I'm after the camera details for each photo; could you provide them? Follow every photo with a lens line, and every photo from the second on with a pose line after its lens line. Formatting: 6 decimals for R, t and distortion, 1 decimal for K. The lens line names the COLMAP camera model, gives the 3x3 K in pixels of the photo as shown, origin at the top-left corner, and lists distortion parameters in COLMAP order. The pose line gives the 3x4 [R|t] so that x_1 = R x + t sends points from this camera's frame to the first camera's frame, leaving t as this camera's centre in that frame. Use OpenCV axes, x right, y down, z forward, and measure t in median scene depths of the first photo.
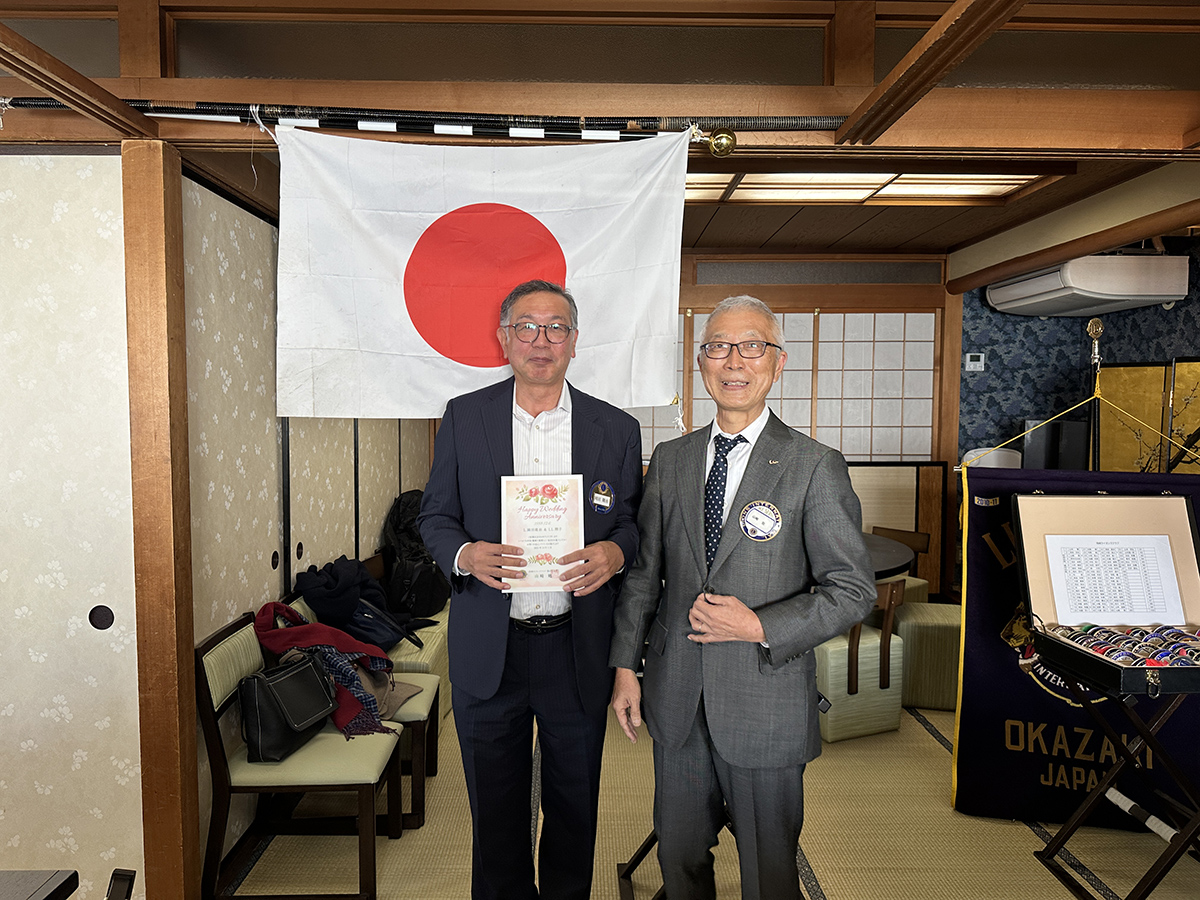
lens RADIAL K [[838.6, 0, 599.5], [0, 838.6, 457.2], [0, 0, 1]] dist [0.016306, -0.019575]
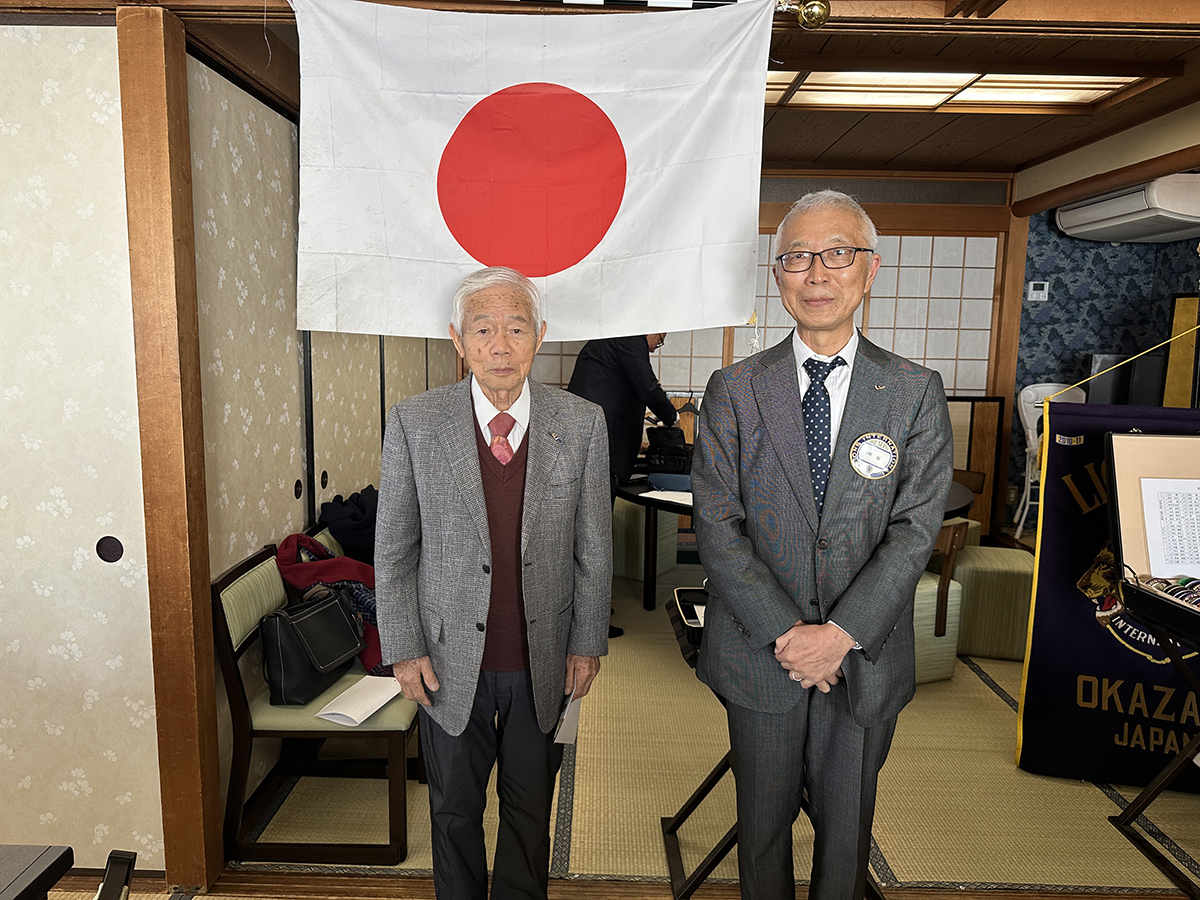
lens RADIAL K [[833.0, 0, 598.0], [0, 833.0, 451.4], [0, 0, 1]] dist [0.011613, -0.014215]
pose [[0.999508, 0.018410, -0.025379, -0.033406], [-0.016458, 0.997040, 0.075105, 0.006087], [0.026686, -0.074651, 0.996853, 0.098538]]
